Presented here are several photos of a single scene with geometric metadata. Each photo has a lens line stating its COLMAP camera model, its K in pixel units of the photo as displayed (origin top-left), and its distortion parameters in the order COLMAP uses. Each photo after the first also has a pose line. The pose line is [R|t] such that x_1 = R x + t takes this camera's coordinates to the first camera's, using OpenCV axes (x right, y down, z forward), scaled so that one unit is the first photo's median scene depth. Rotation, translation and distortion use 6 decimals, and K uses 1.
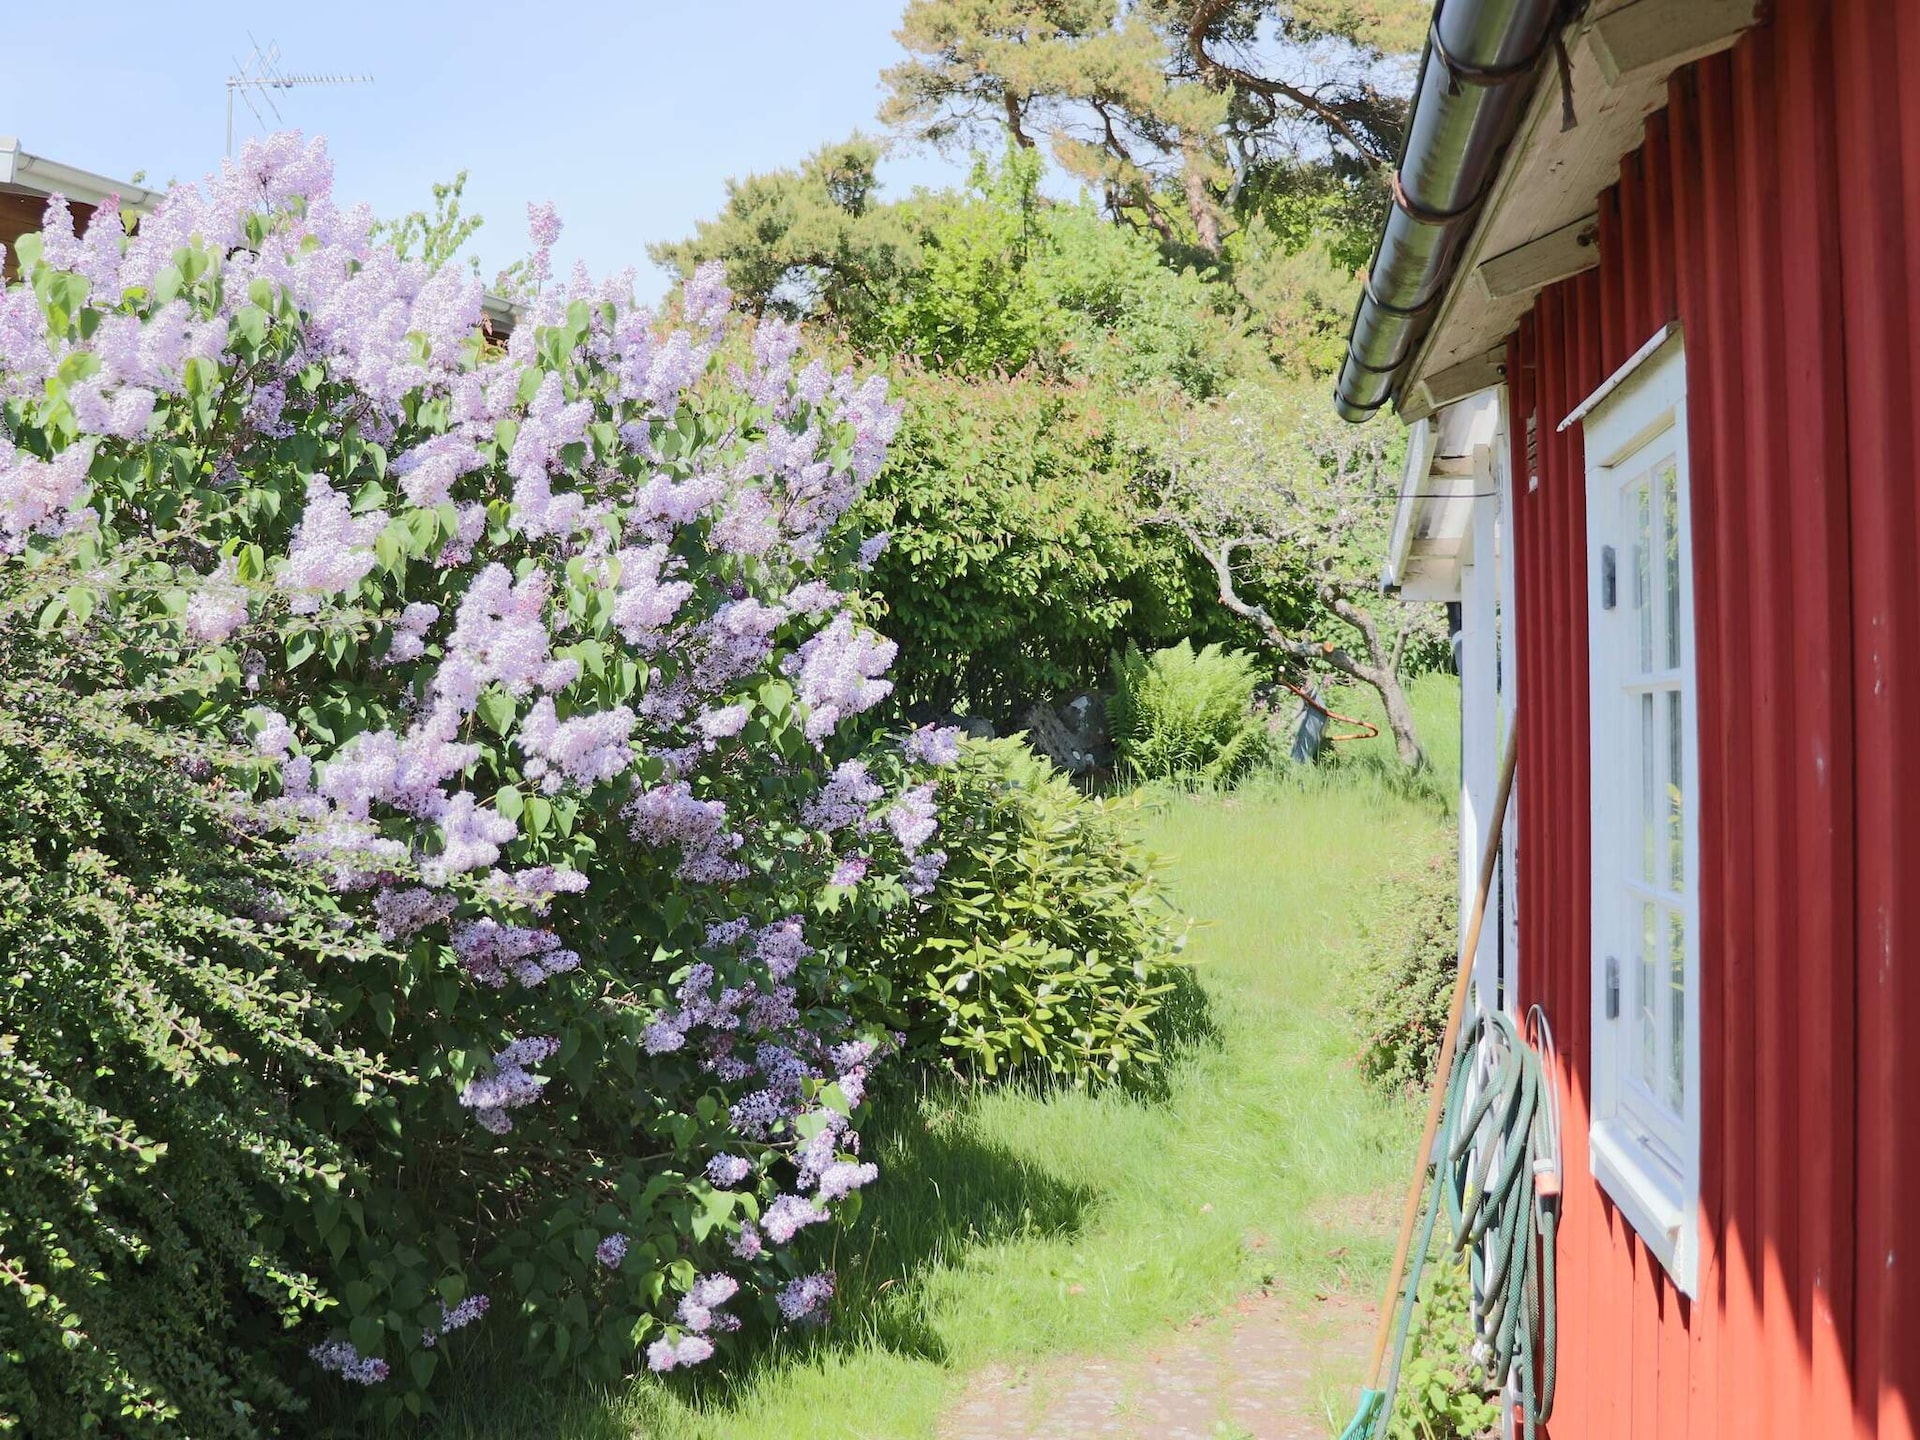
lens RADIAL K [[1978.1, 0, 951.8], [0, 1978.1, 706.3], [0, 0, 1]] dist [-0.113435, 0.000000]
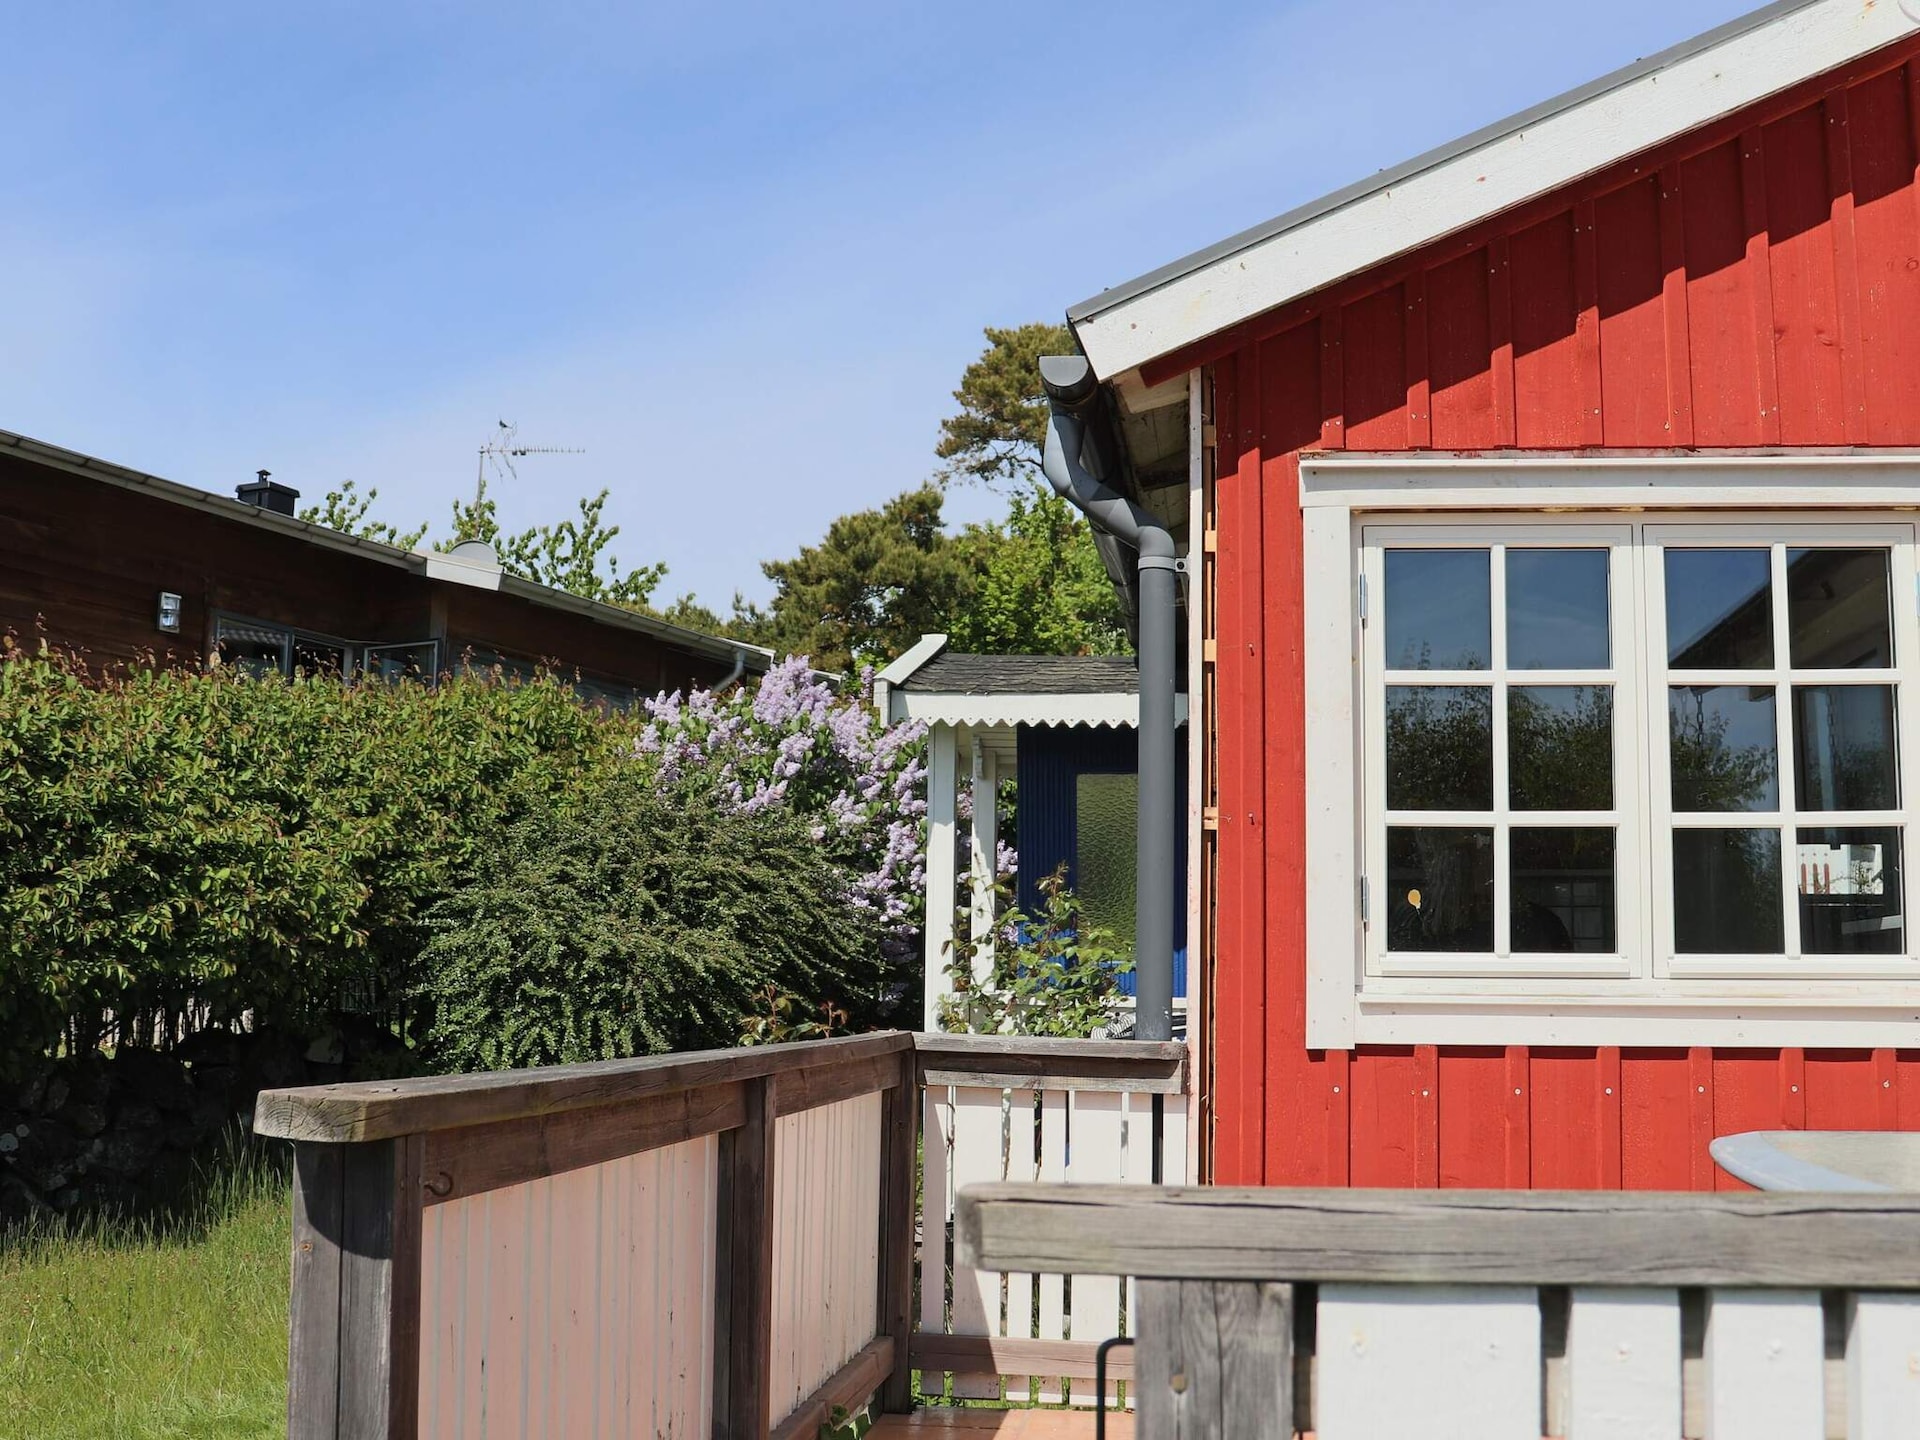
lens RADIAL K [[2036.0, 0, 954.3], [0, 2036.0, 710.2], [0, 0, 1]] dist [-0.139184, 0.000000]
pose [[0.999649, 0.026114, -0.004534, -0.021111], [-0.026471, 0.992310, -0.120918, 0.021676], [0.001341, 0.120995, 0.992652, -0.344369]]
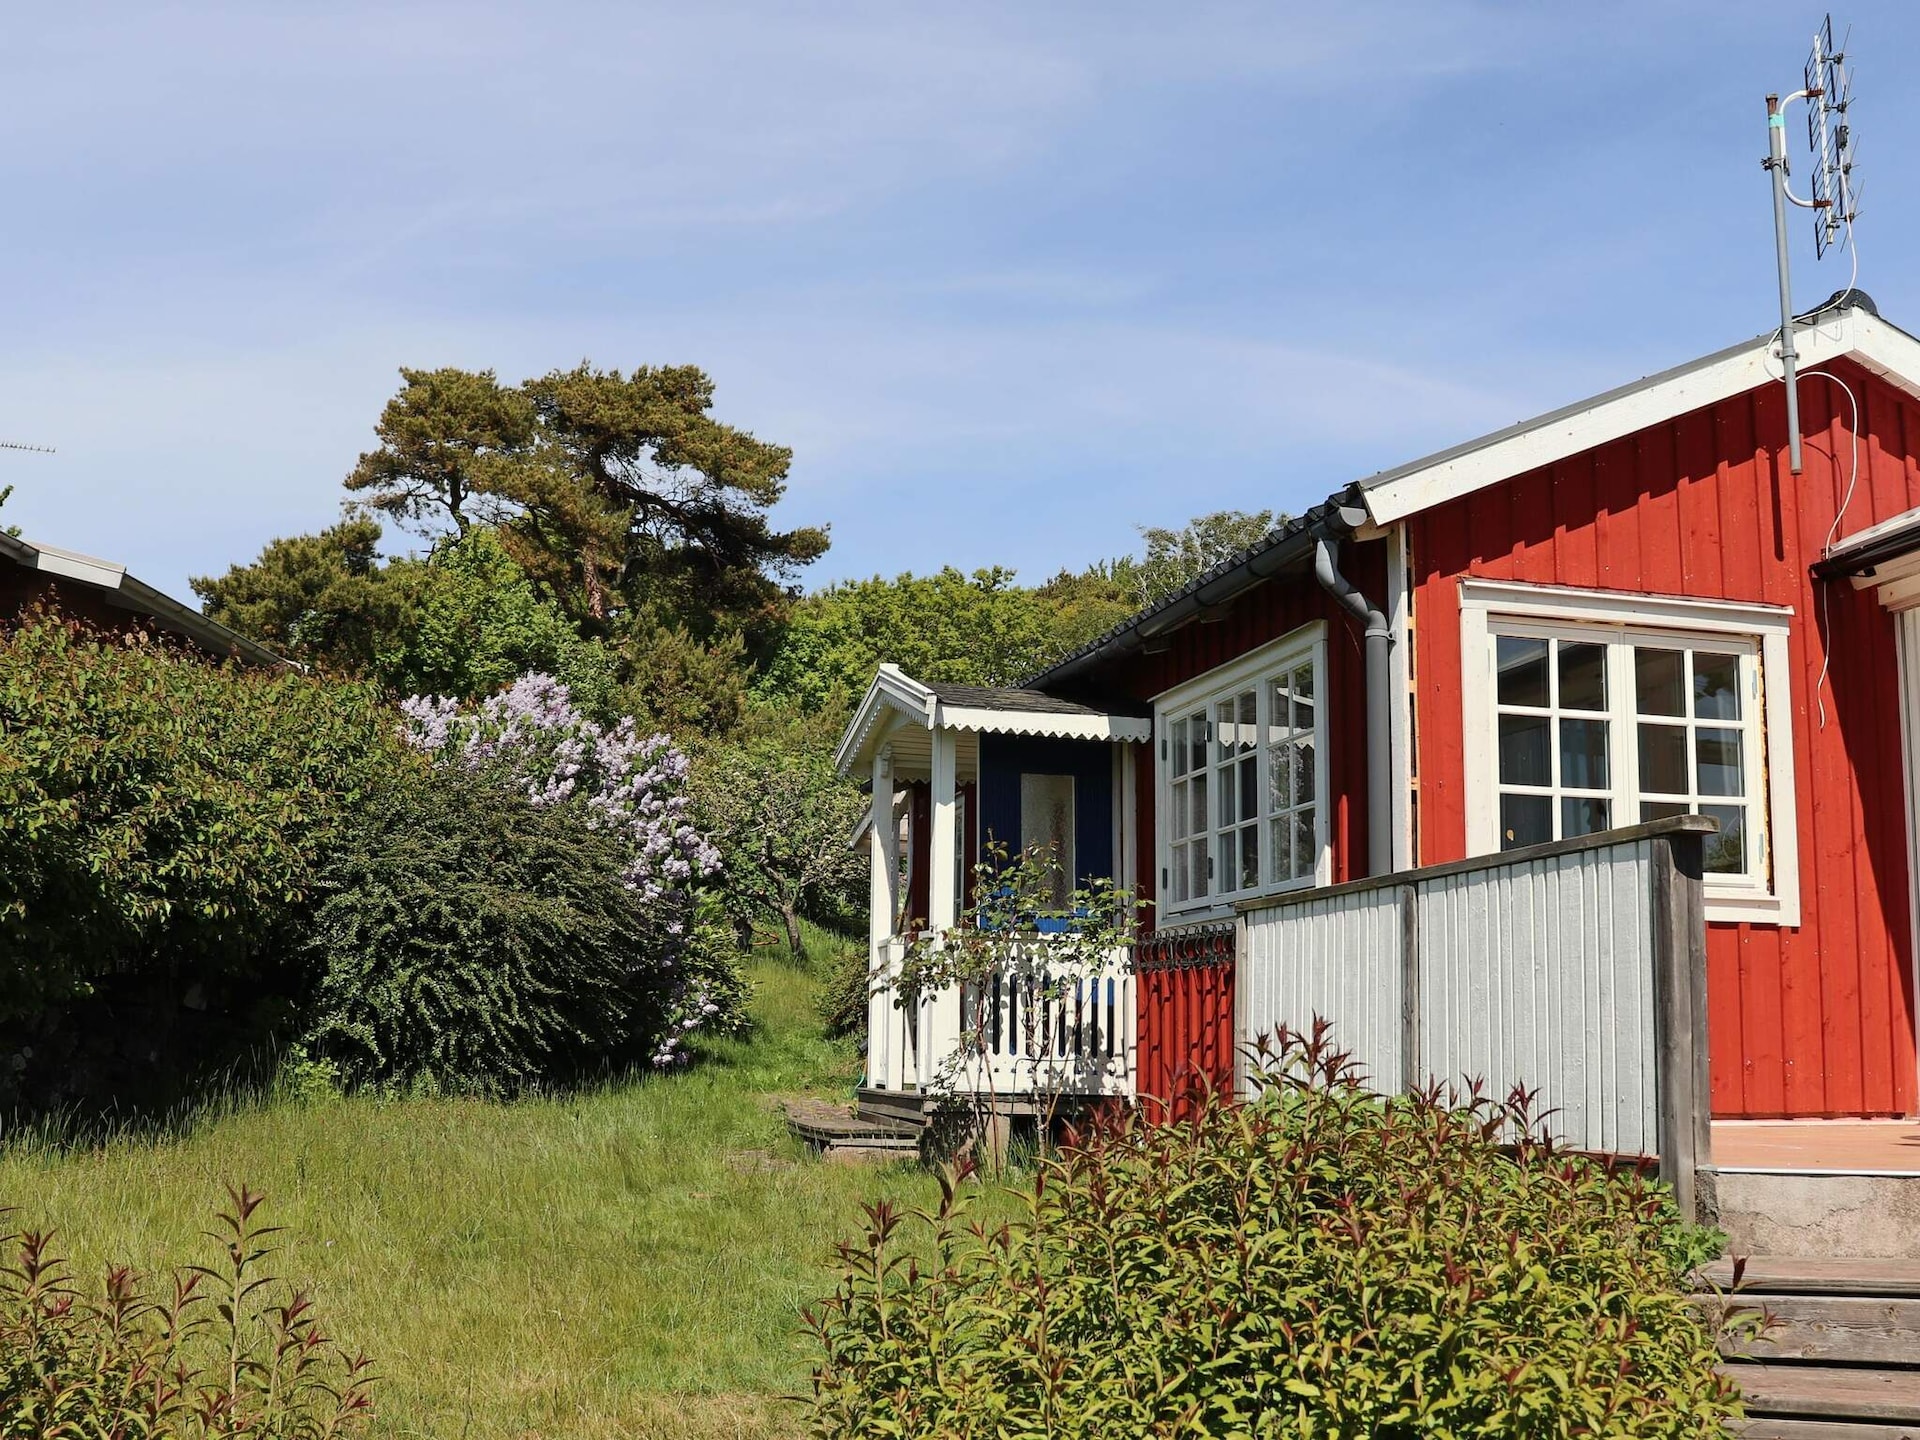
lens RADIAL K [[2036.0, 0, 956.5], [0, 2036.0, 719.0], [0, 0, 1]] dist [-0.139184, 0.000000]
pose [[0.926894, 0.089574, 0.364478, -0.170376], [-0.034235, 0.987233, -0.155560, 0.048356], [-0.373759, 0.131710, 0.918127, -0.419758]]
